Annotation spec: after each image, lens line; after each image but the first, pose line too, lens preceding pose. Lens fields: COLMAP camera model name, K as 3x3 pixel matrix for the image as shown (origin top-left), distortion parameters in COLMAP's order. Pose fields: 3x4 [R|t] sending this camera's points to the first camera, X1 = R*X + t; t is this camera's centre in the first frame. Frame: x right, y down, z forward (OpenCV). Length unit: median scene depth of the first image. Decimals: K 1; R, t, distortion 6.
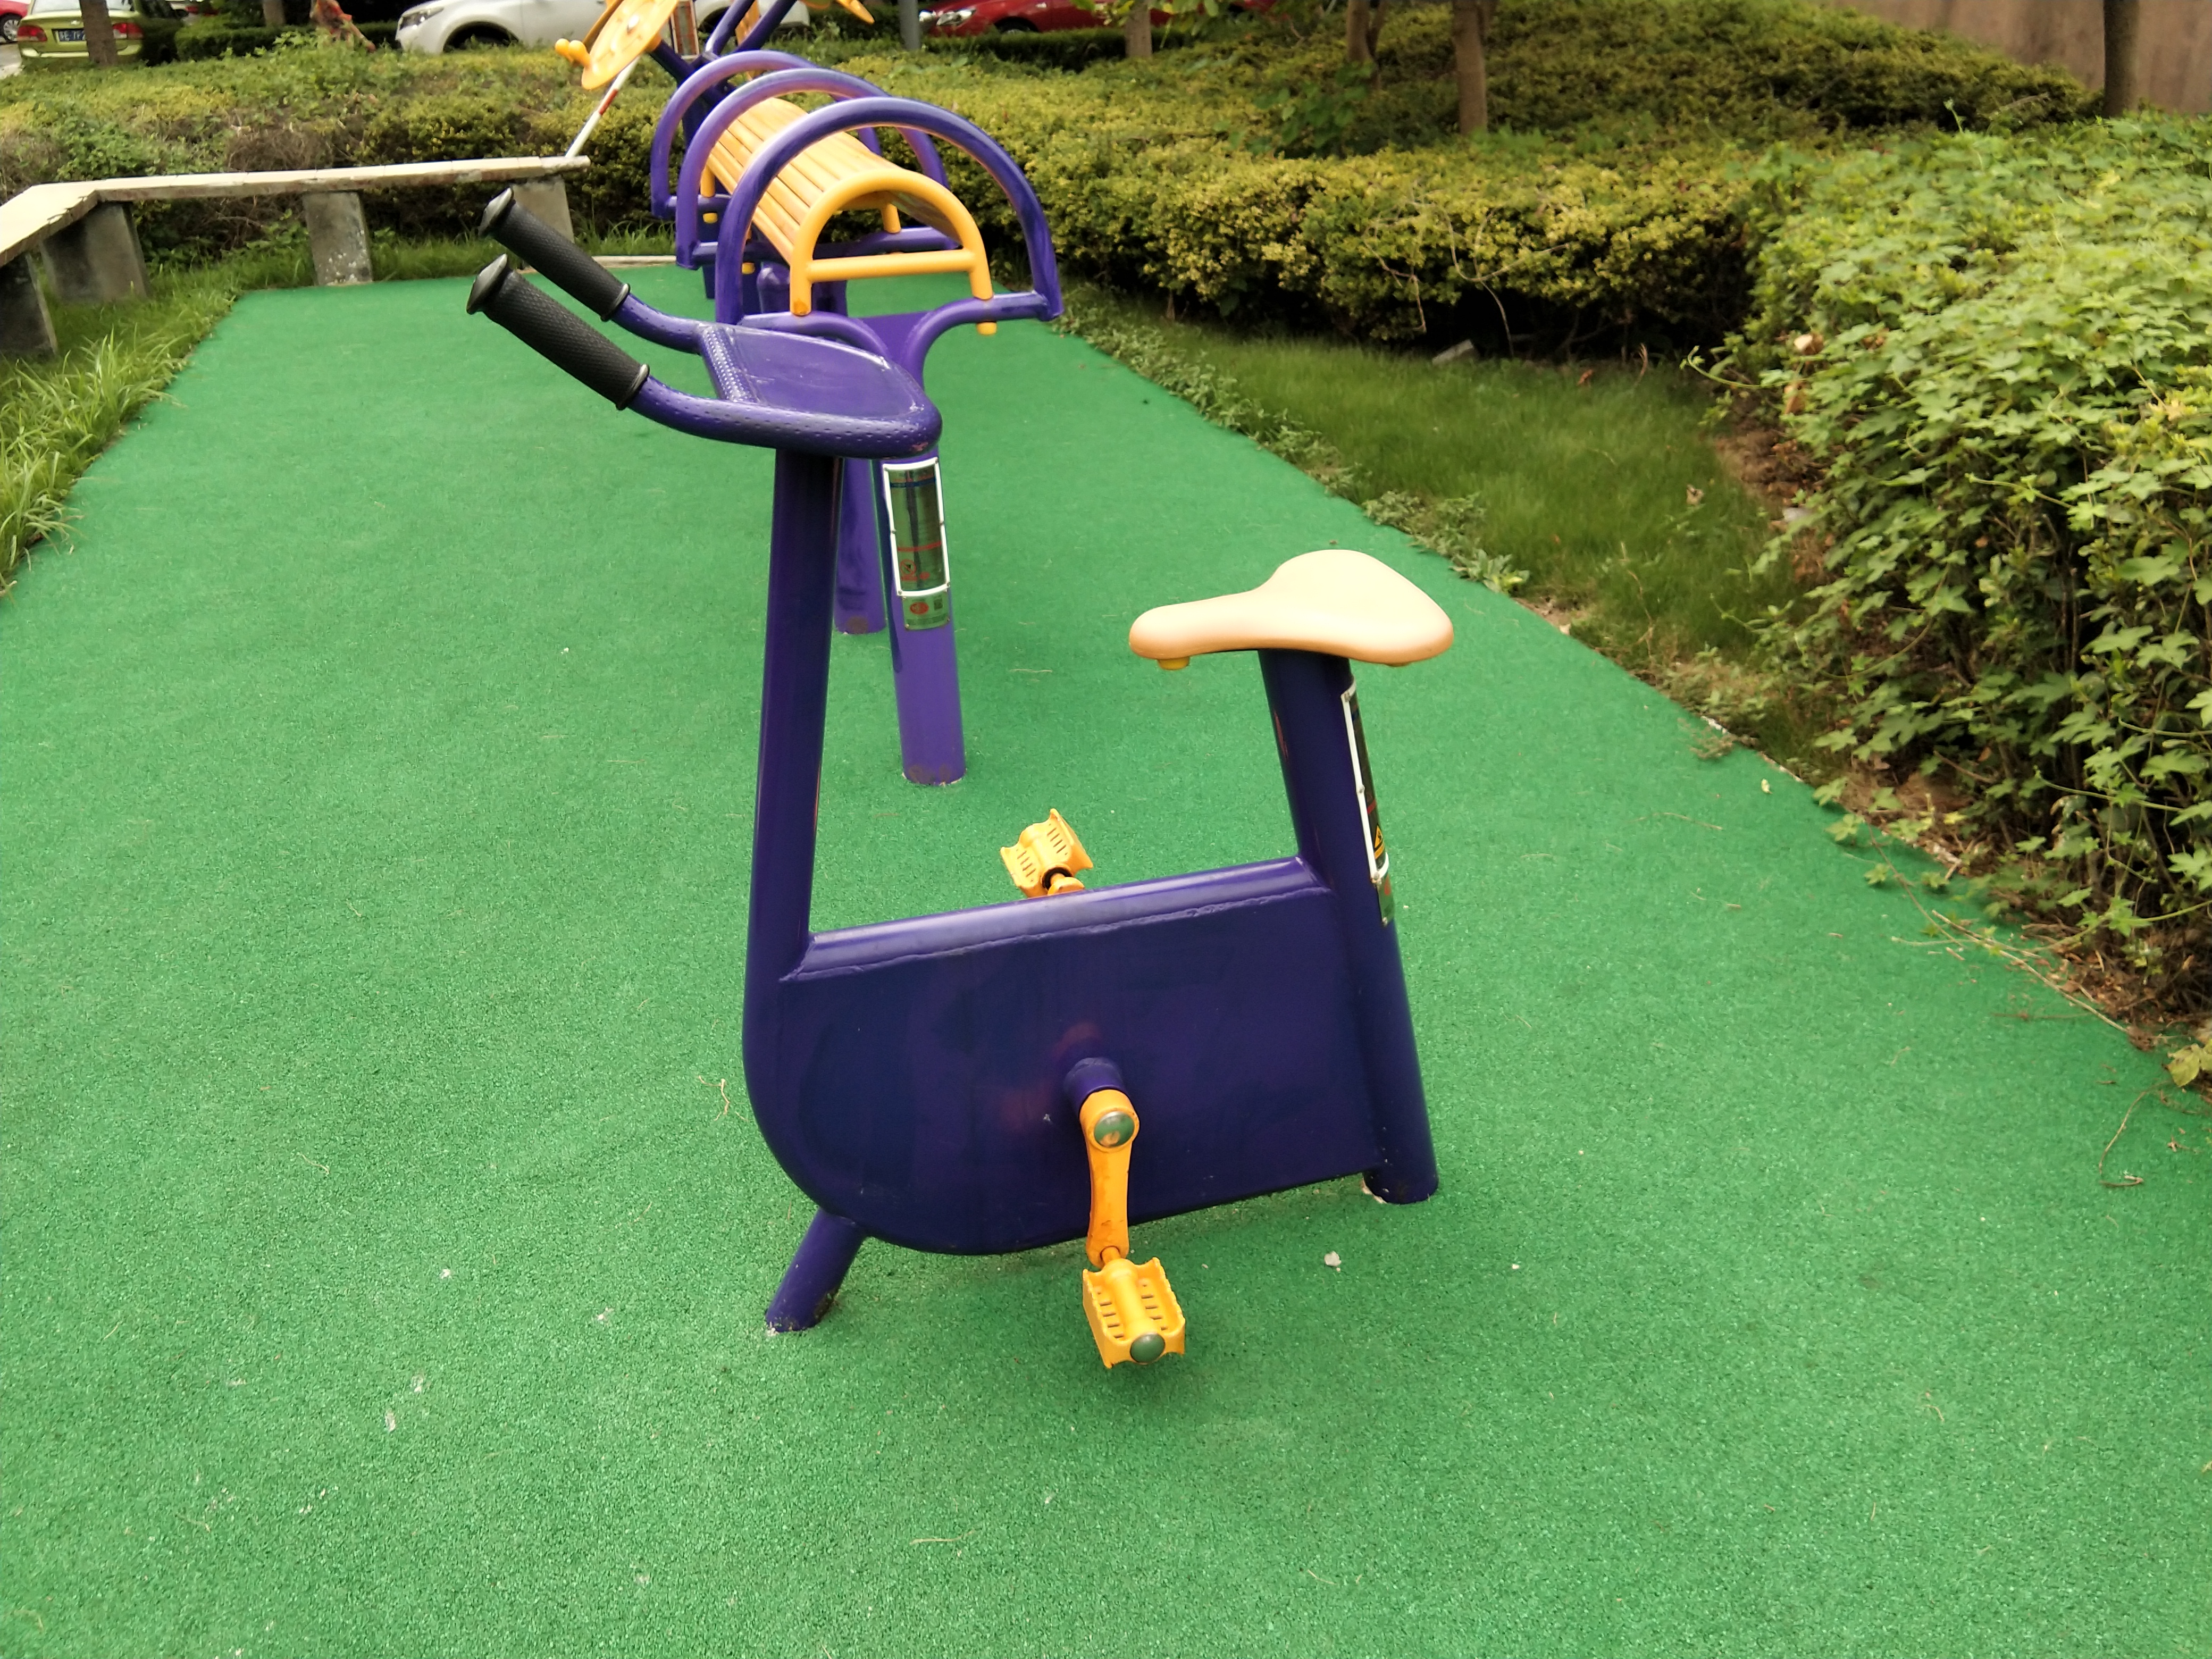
lens RADIAL K [[1778.4, 0, 1103.8], [0, 1778.4, 820.1], [0, 0, 1]] dist [0.143407, -0.256060]
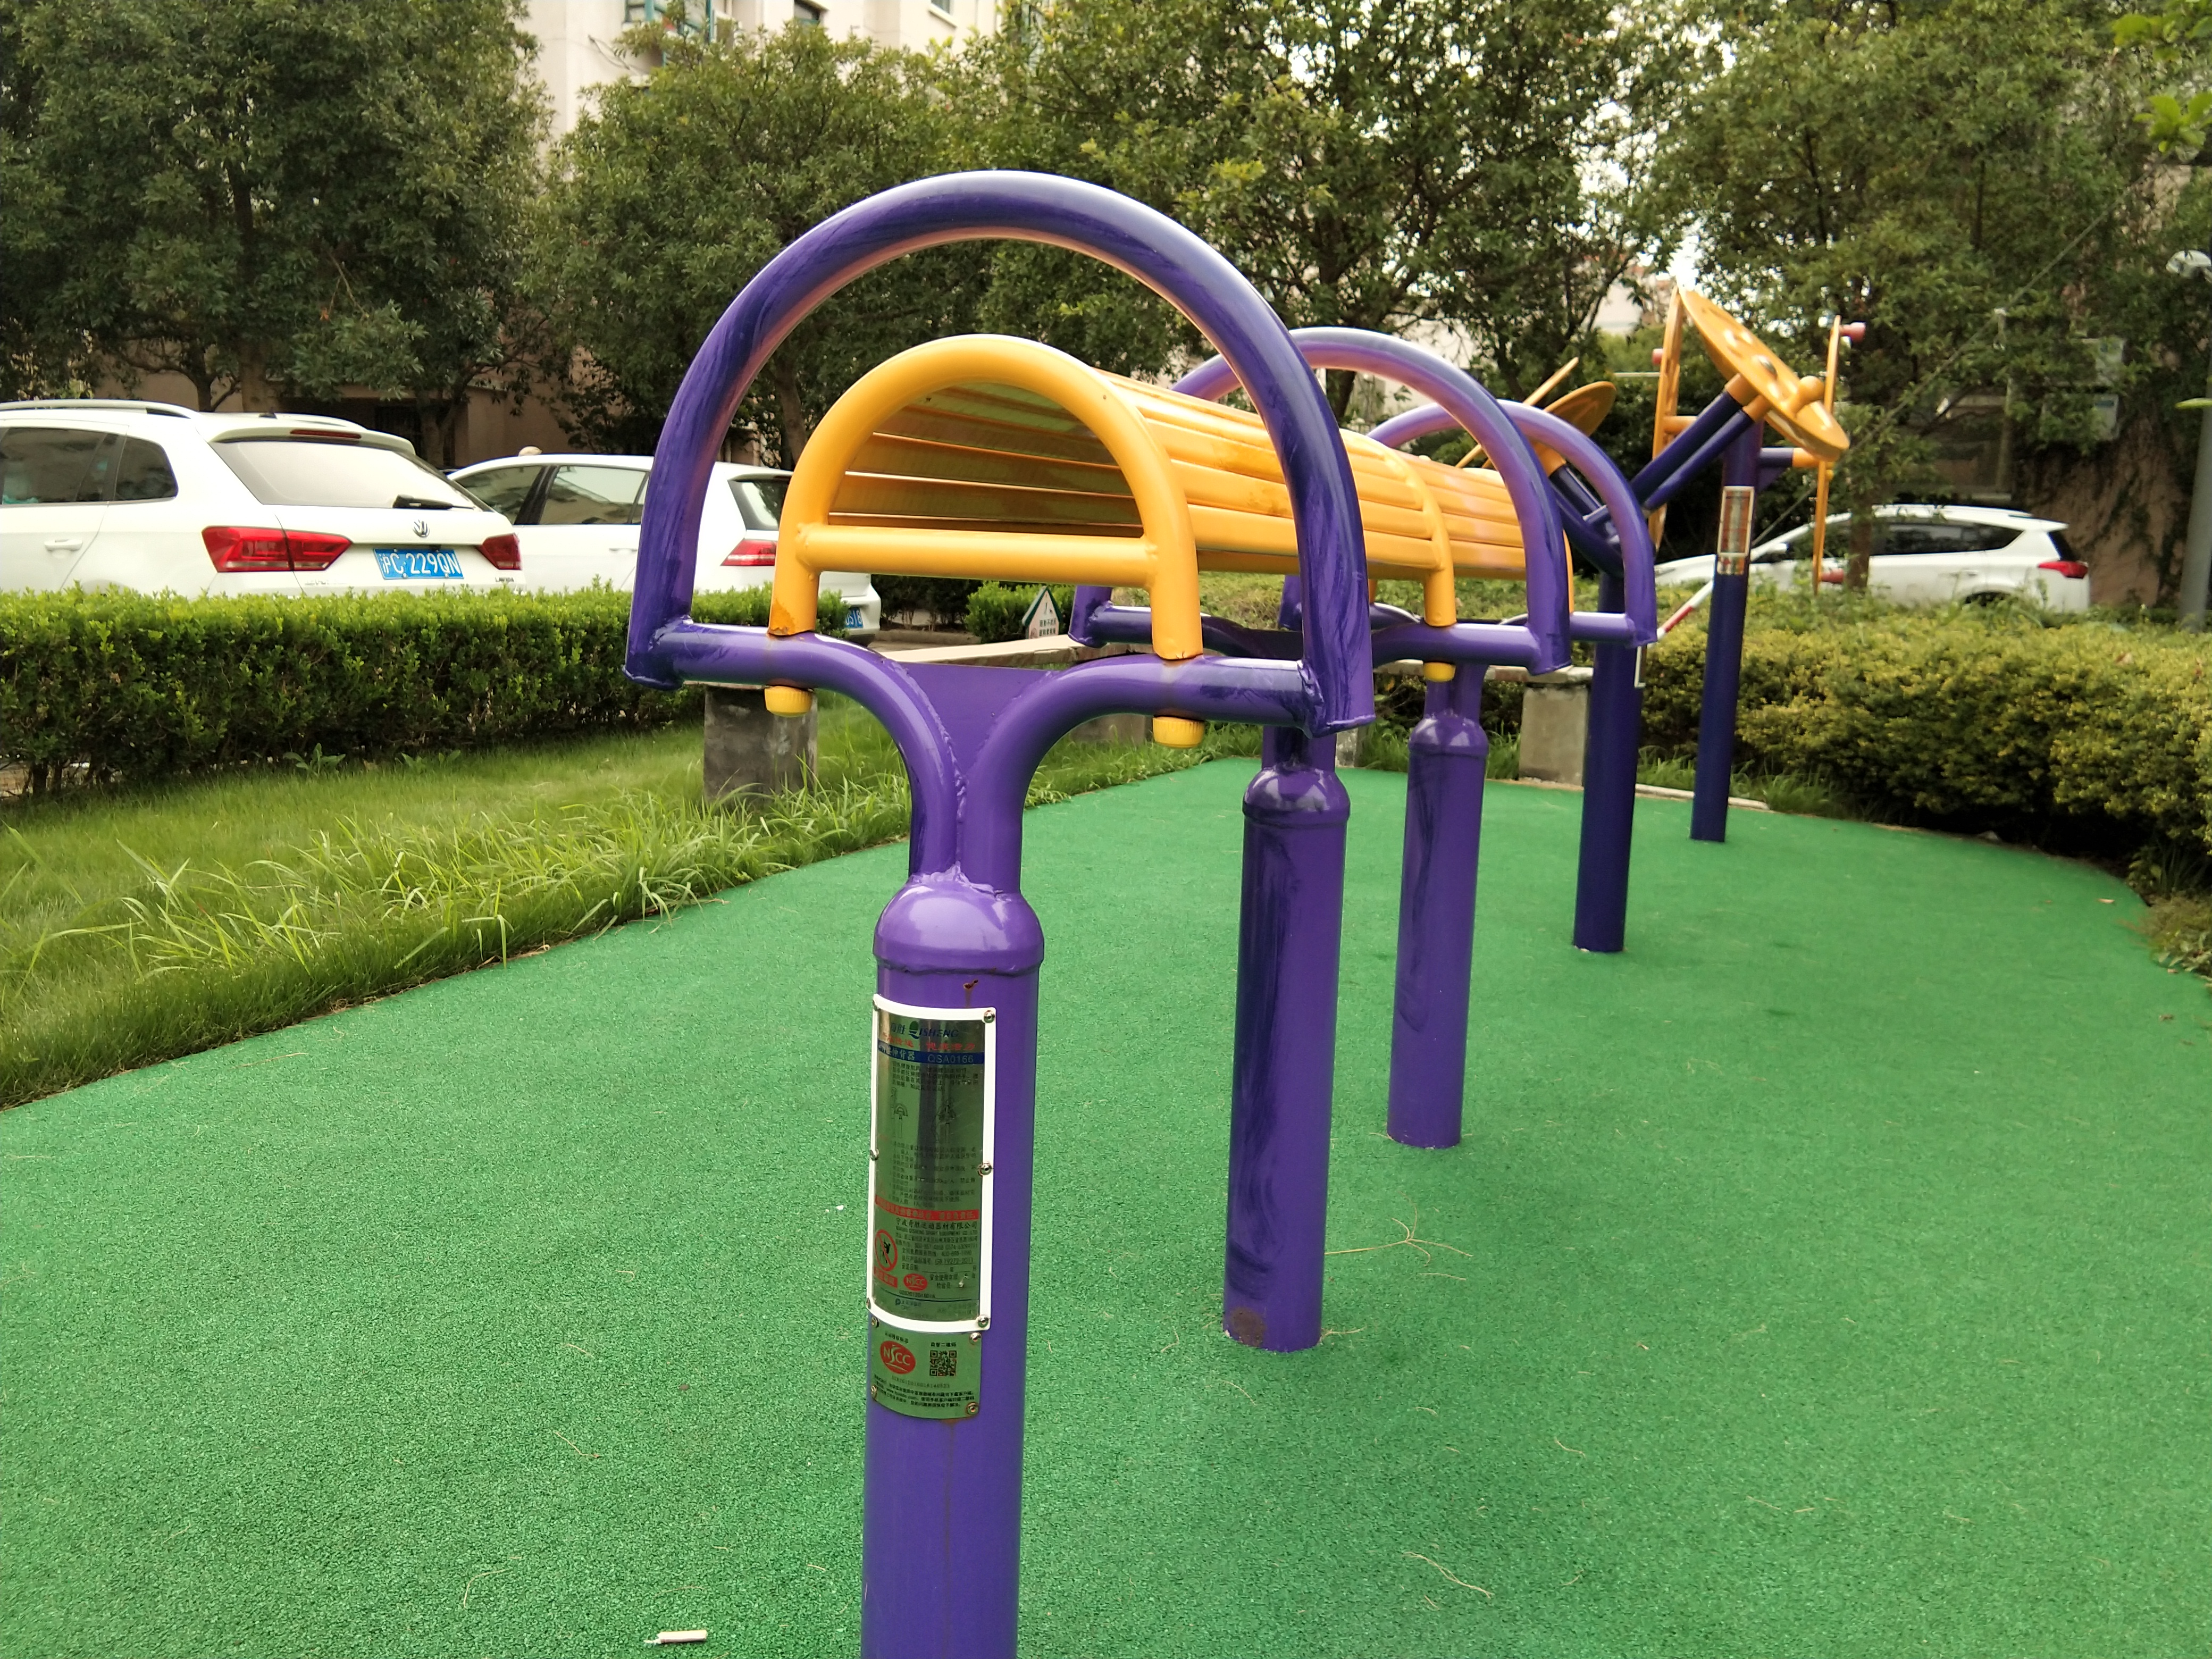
lens RADIAL K [[1778.4, 0, 1103.8], [0, 1778.4, 820.1], [0, 0, 1]] dist [0.143407, -0.256060]
pose [[0.772244, 0.162639, -0.614157, 0.079965], [-0.339506, 0.922720, -0.182546, -0.084586], [0.537006, 0.349480, 0.767782, 0.328925]]
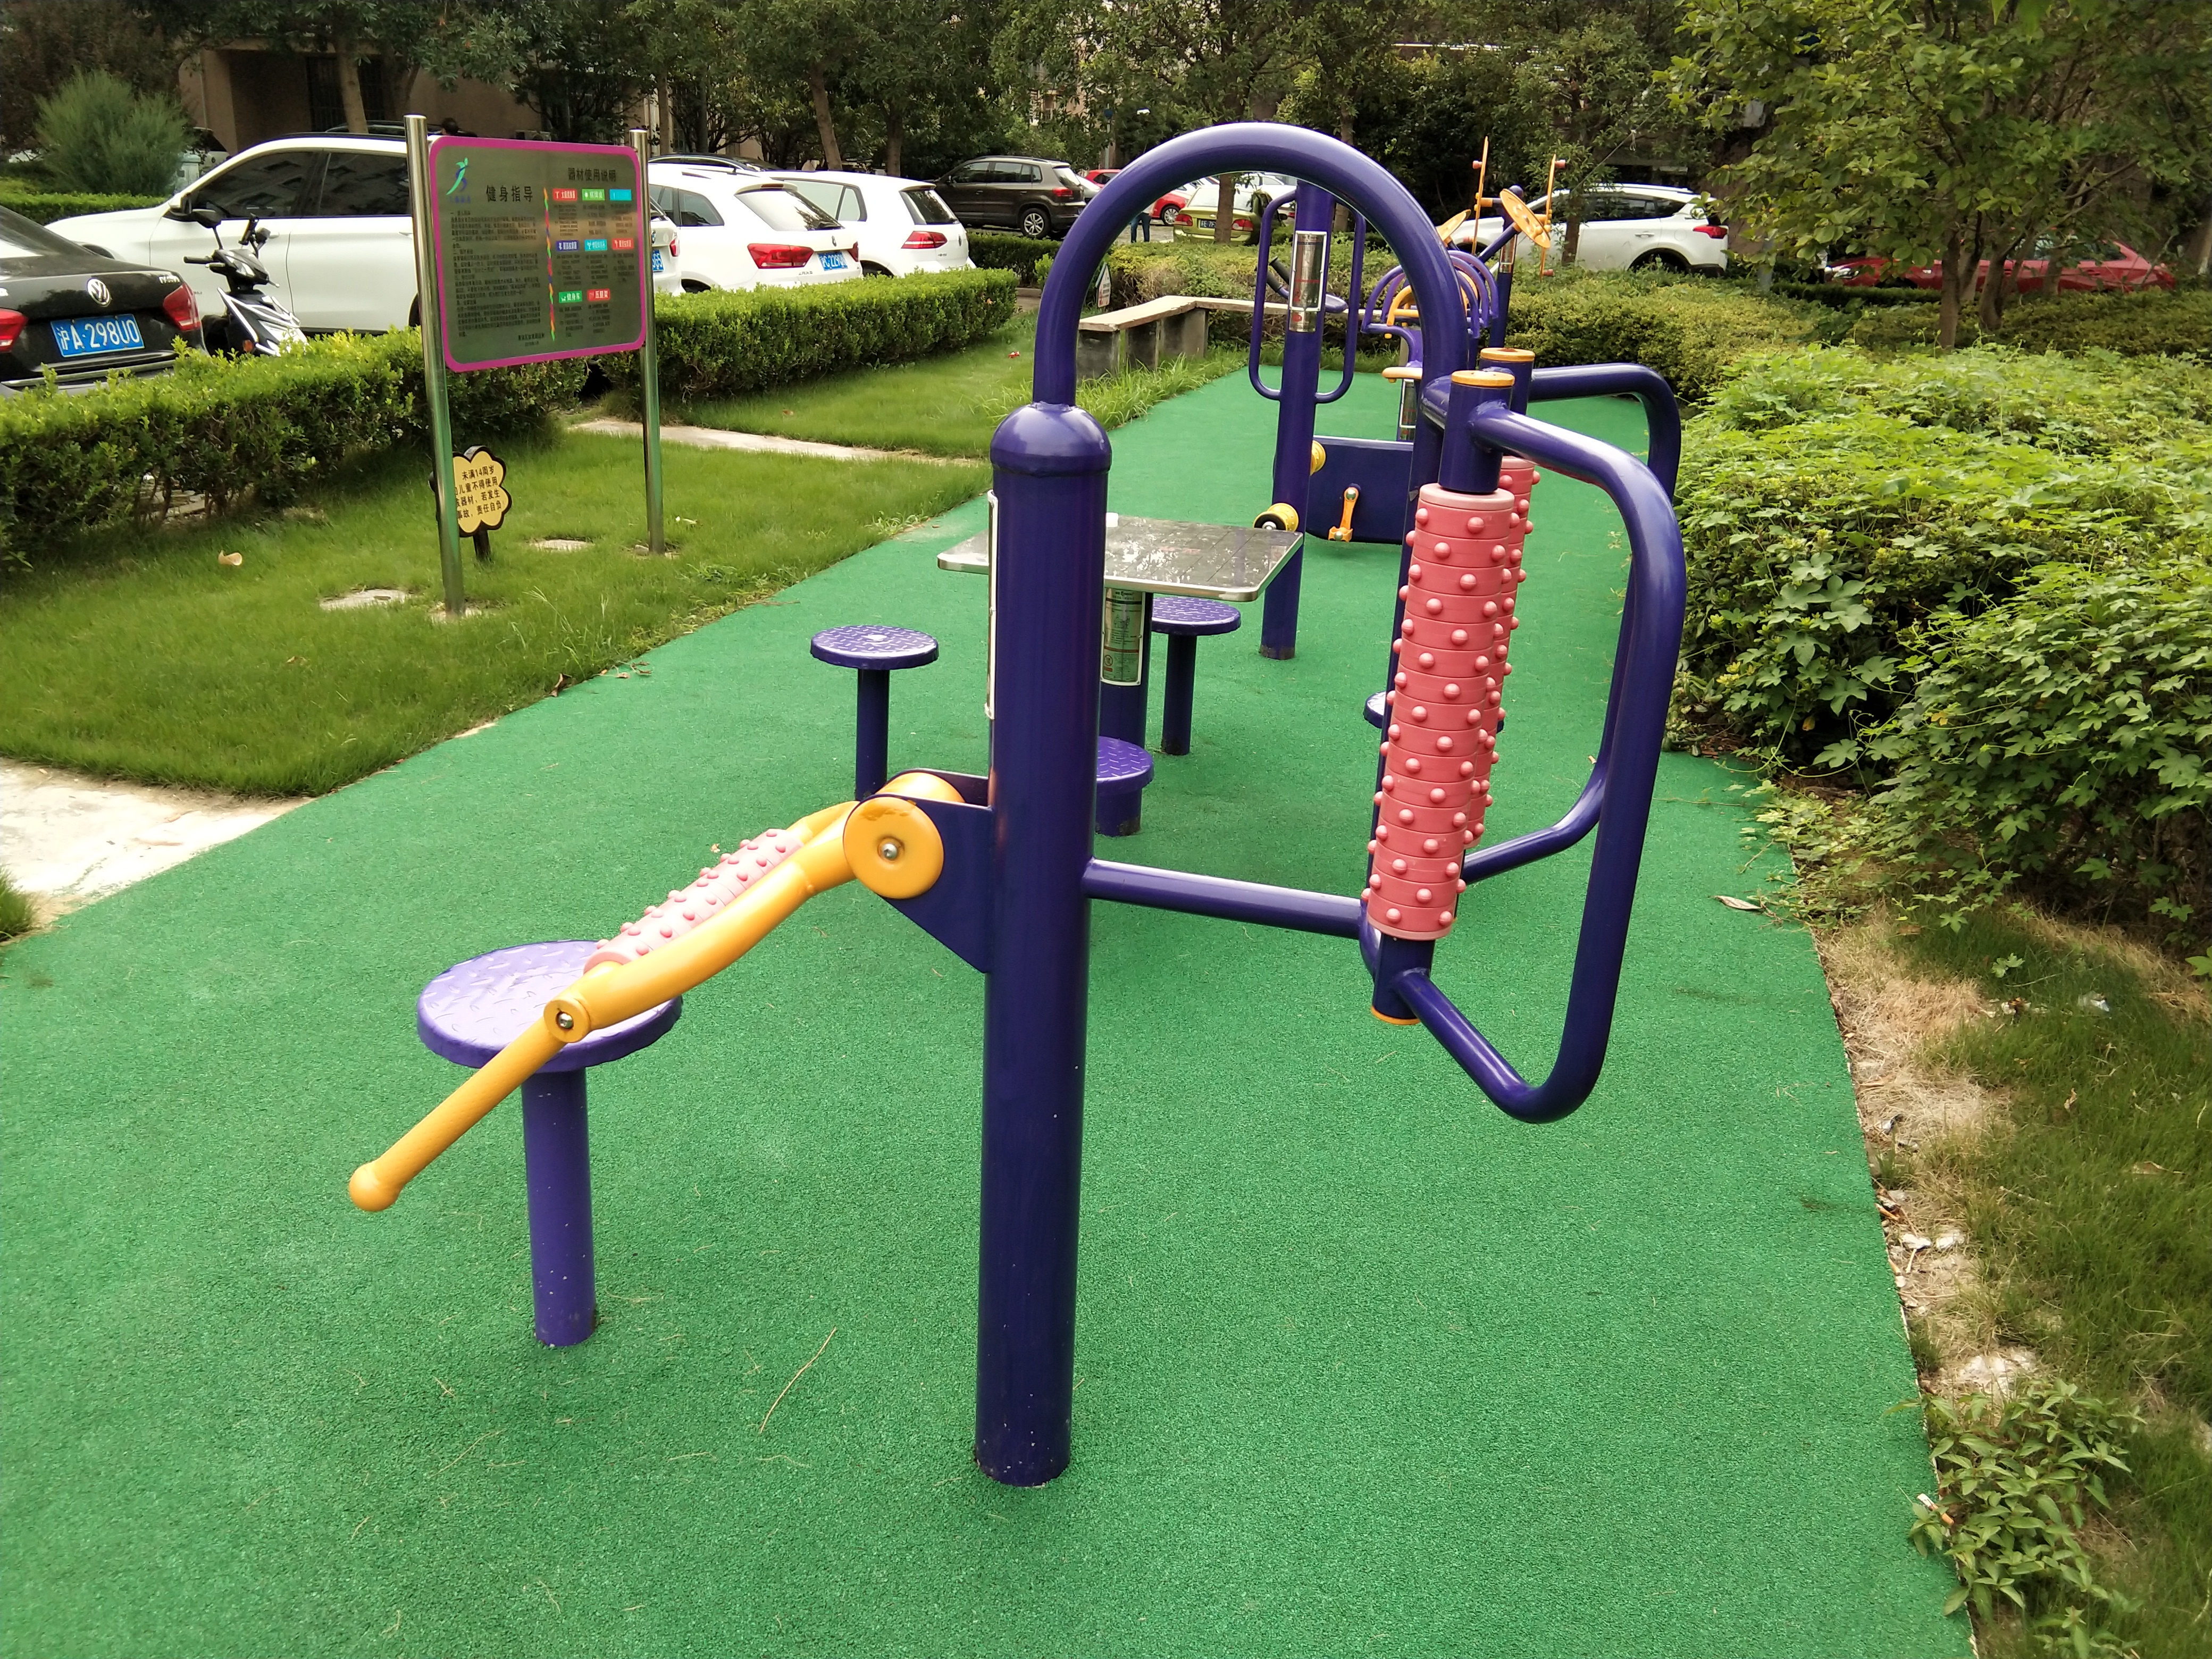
lens RADIAL K [[1778.4, 0, 1103.8], [0, 1778.4, 820.1], [0, 0, 1]] dist [0.143407, -0.256060]
pose [[0.853019, 0.245403, -0.460582, 0.472789], [-0.295678, 0.954489, -0.039047, 0.357996], [0.430038, 0.169492, 0.886758, -0.811714]]
